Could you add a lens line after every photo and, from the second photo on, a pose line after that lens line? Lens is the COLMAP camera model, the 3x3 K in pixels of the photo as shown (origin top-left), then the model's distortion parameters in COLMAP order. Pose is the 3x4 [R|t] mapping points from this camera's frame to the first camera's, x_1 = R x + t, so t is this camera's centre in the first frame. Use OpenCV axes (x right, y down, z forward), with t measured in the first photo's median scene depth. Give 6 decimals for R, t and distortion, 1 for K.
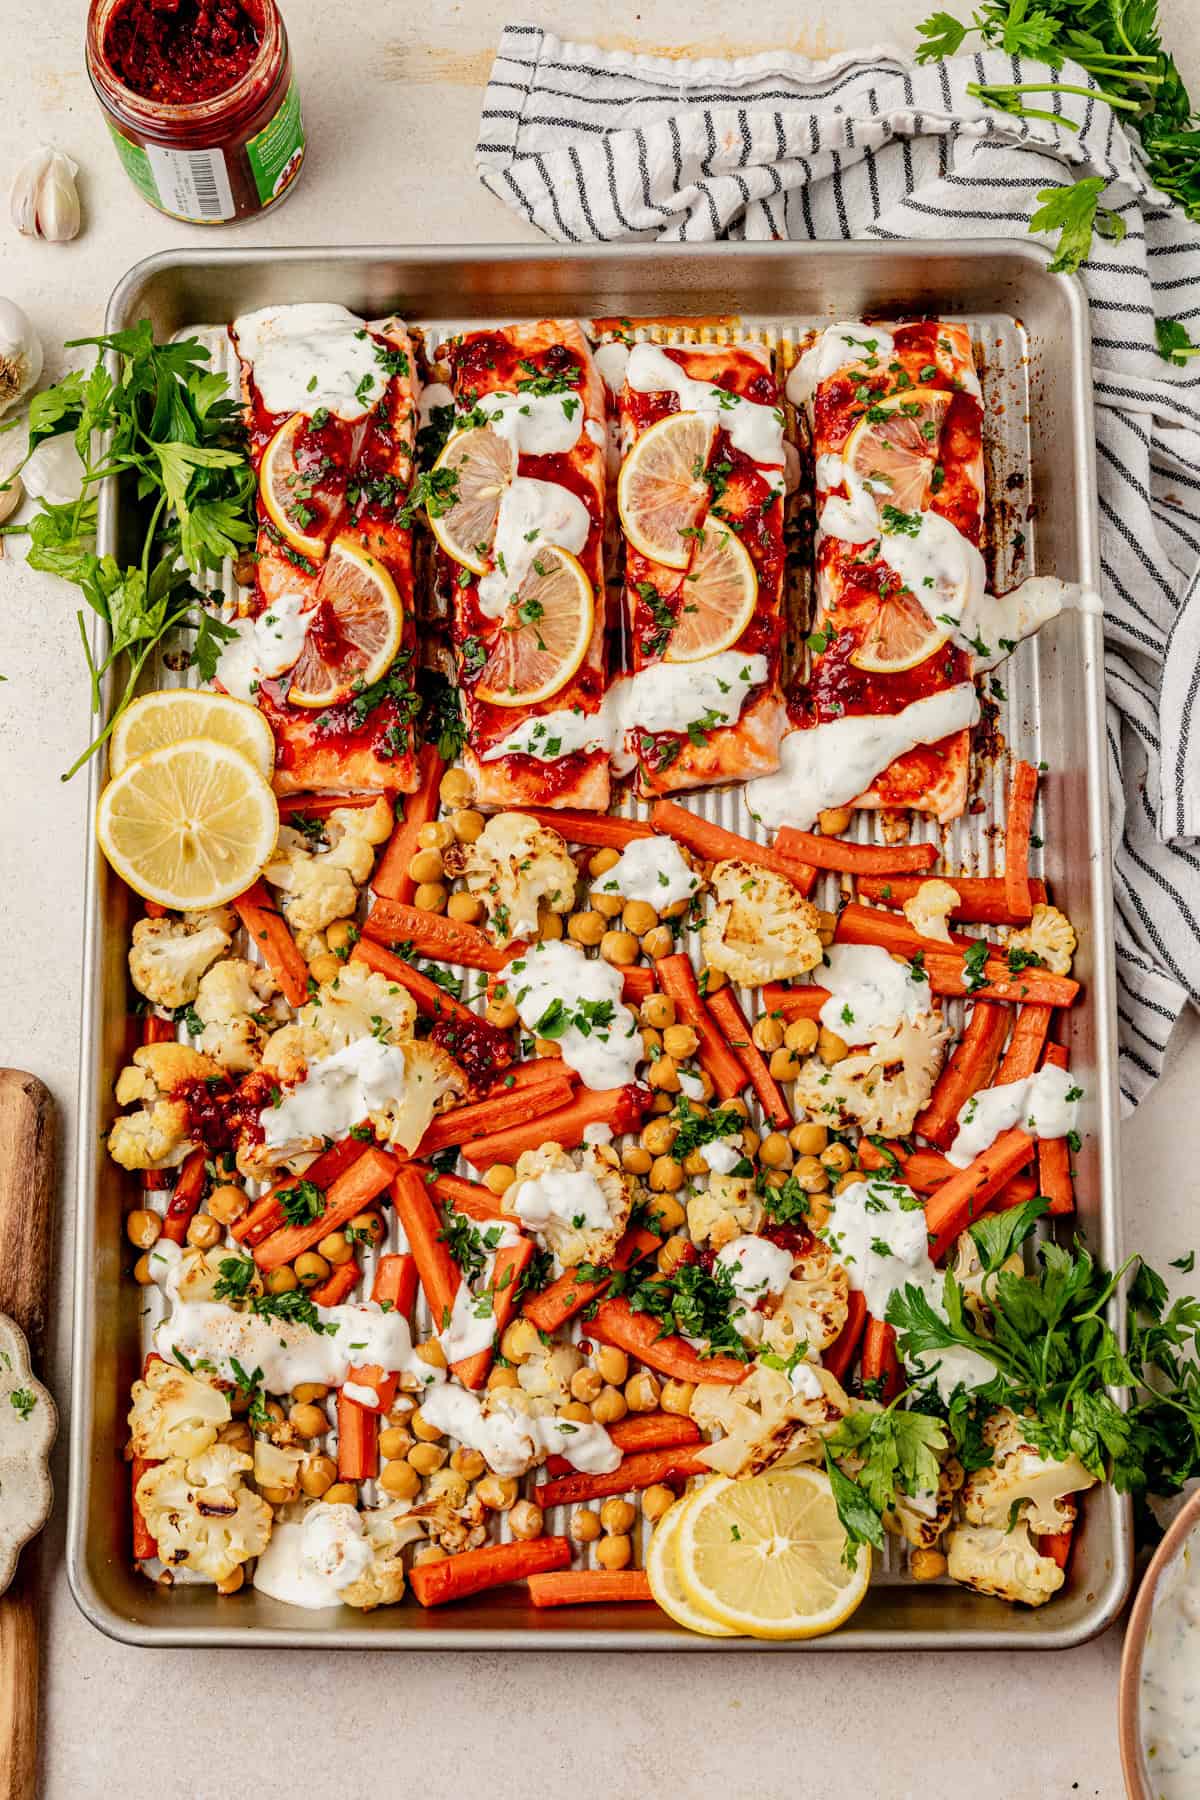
lens RADIAL K [[2069.7, 0, 600.0], [0, 2069.7, 900.0], [0, 0, 1]] dist [0.009210, 0.026015]
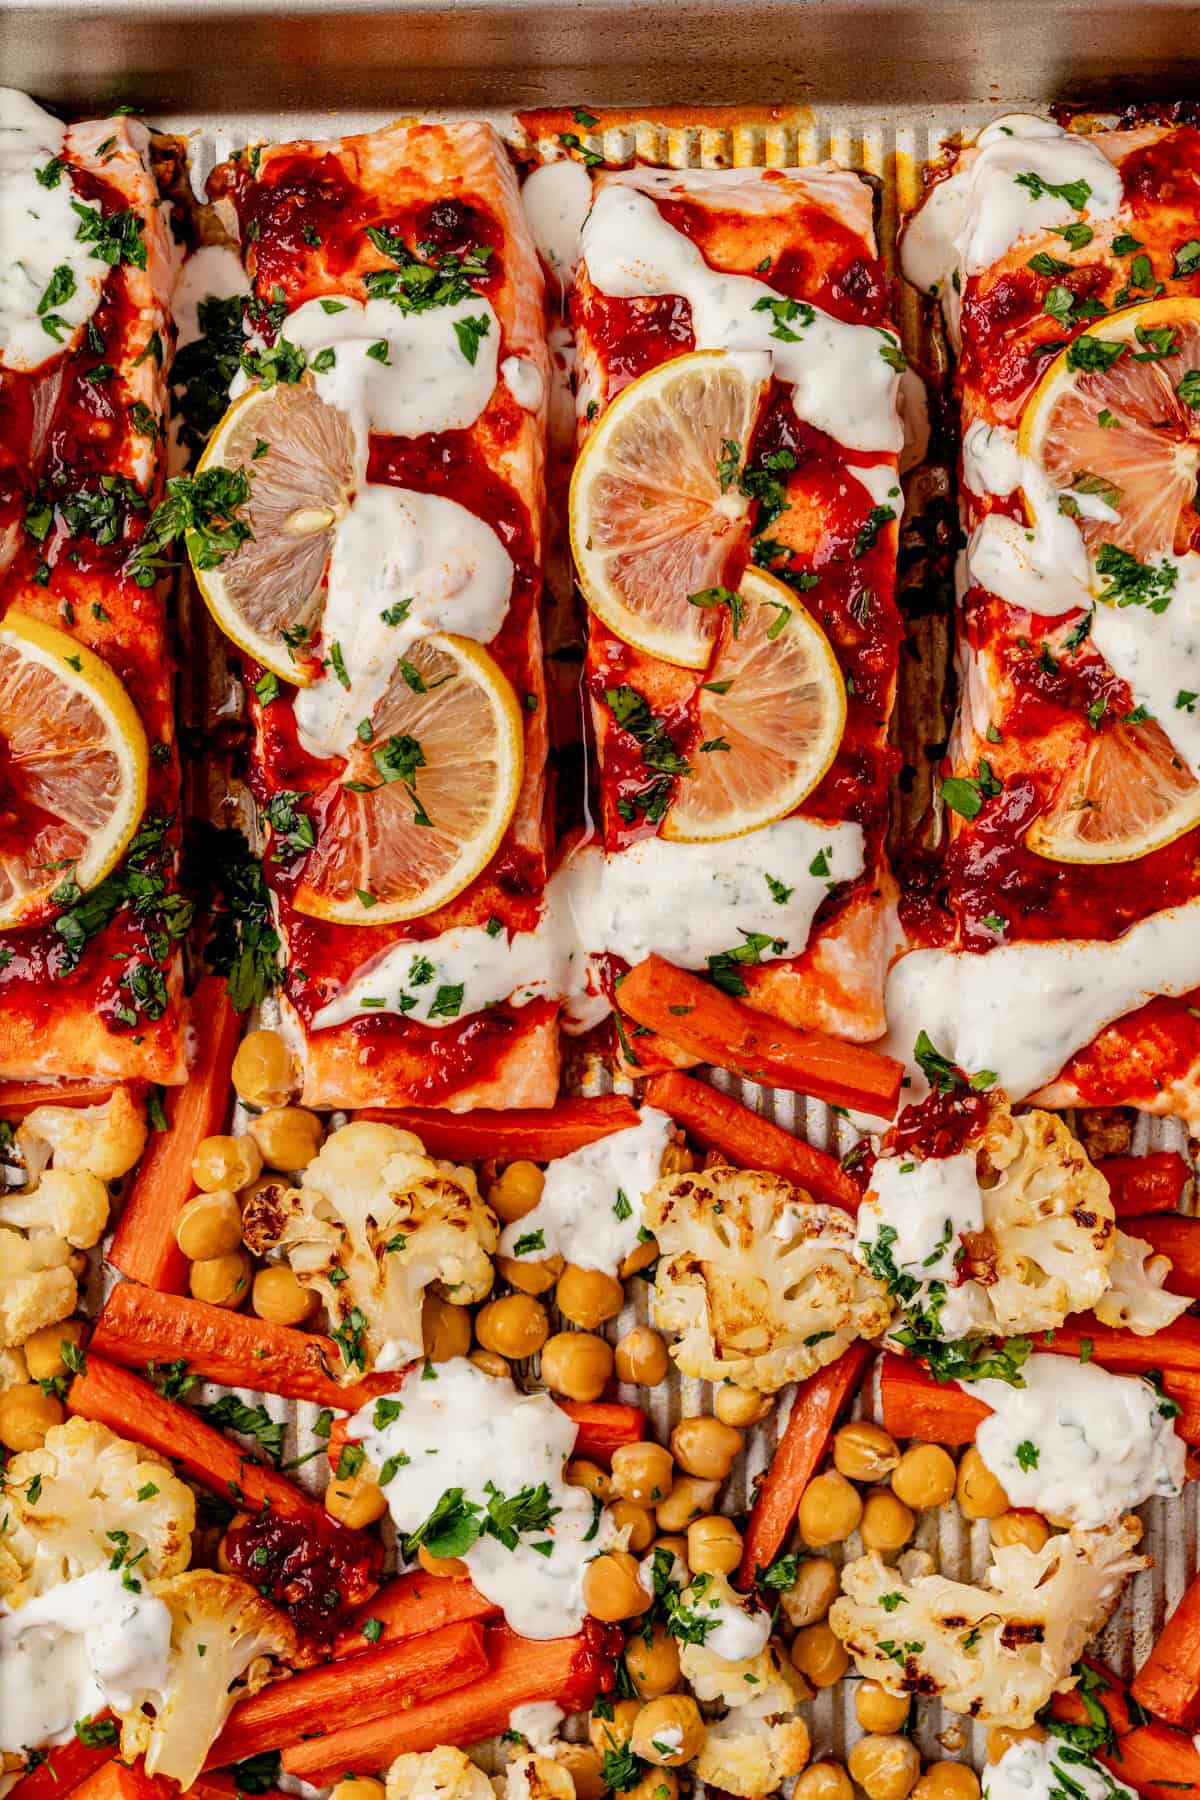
lens RADIAL K [[2806.7, 0, 600.0], [0, 2806.7, 900.0], [0, 0, 1]] dist [0.011014, 0.028658]
pose [[0.999964, -0.007339, 0.004271, 0.012525], [0.006603, 0.988324, 0.152224, -0.205987], [-0.005338, -0.152191, 0.988337, 0.312223]]
